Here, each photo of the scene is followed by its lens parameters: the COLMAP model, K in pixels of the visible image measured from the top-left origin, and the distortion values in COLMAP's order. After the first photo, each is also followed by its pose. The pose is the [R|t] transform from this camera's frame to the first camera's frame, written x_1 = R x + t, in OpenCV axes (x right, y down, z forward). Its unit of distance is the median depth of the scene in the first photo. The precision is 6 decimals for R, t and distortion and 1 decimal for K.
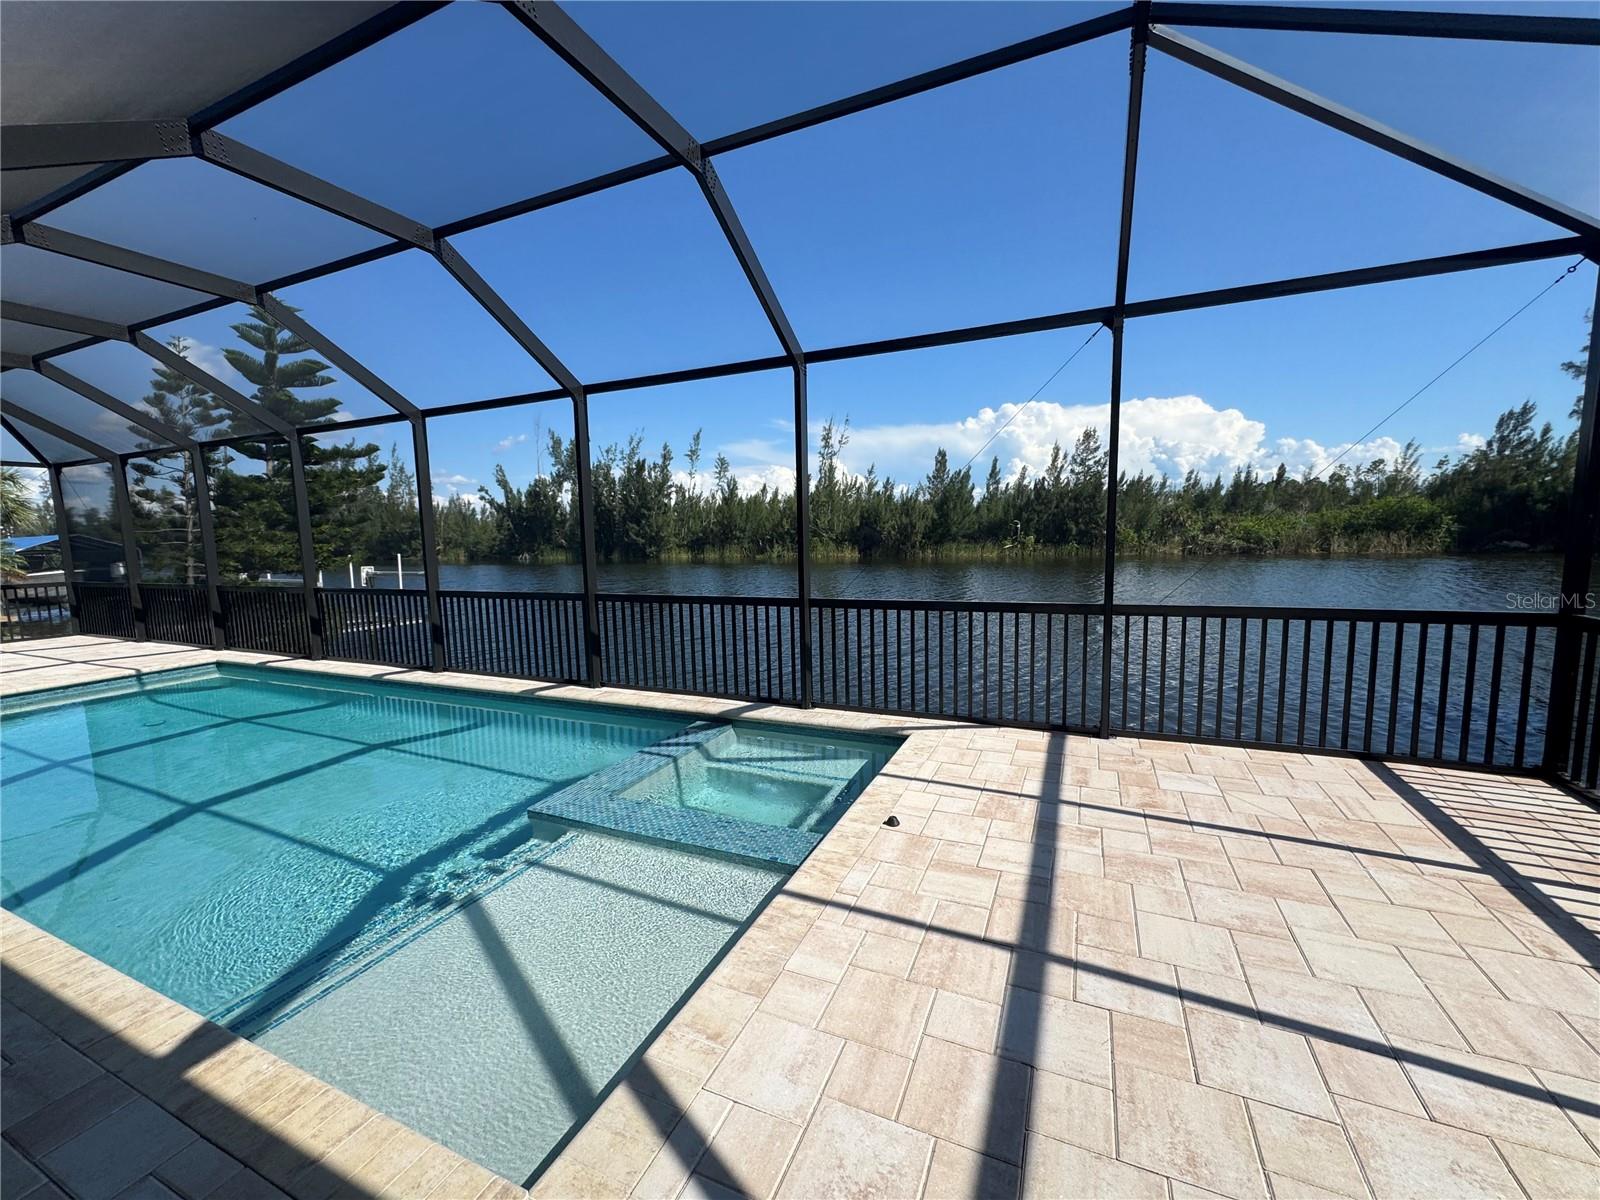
lens RADIAL K [[636.5, 0, 800.0], [0, 636.5, 600.0], [0, 0, 1]] dist [0.016308, -0.011432]
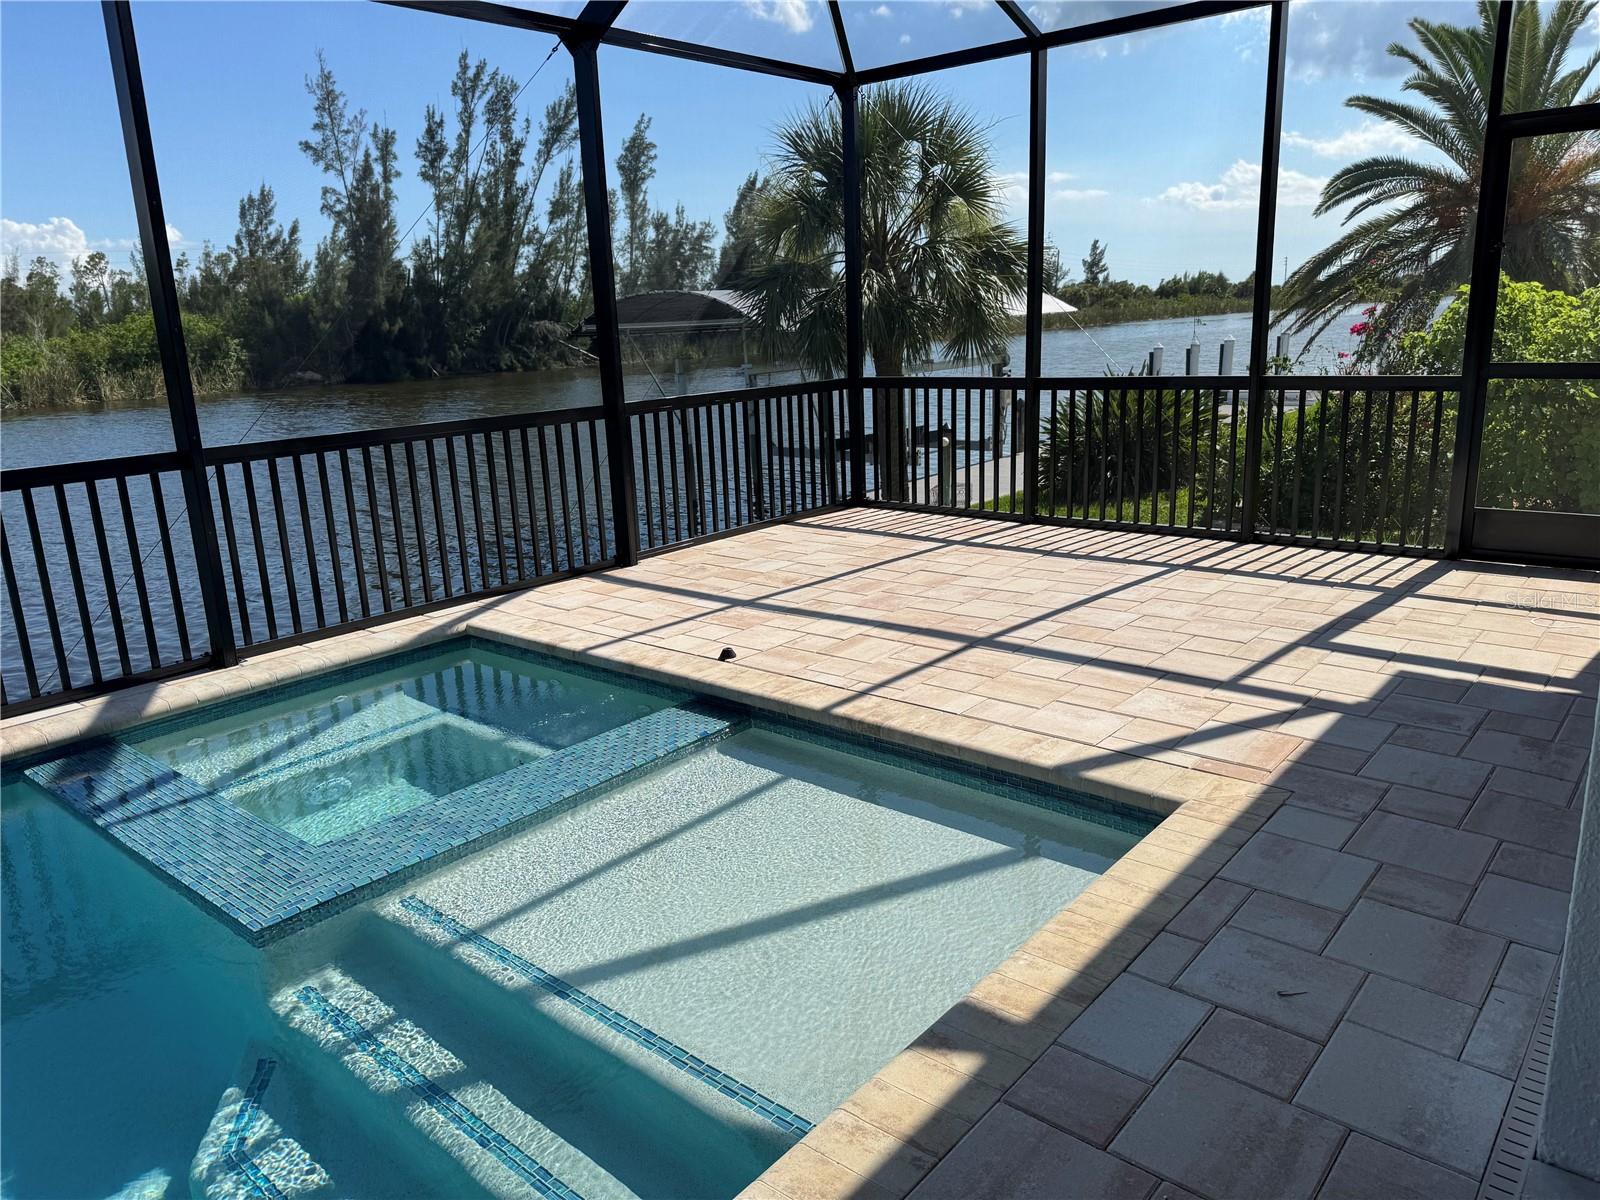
lens RADIAL K [[1114.9, 0, 800.0], [0, 1114.9, 600.0], [0, 0, 1]] dist [0.058794, -0.077769]
pose [[0.280446, -0.223170, 0.933566, -0.806218], [0.138182, 0.971852, 0.190812, 0.008584], [-0.949872, 0.075489, 0.303390, 0.317105]]
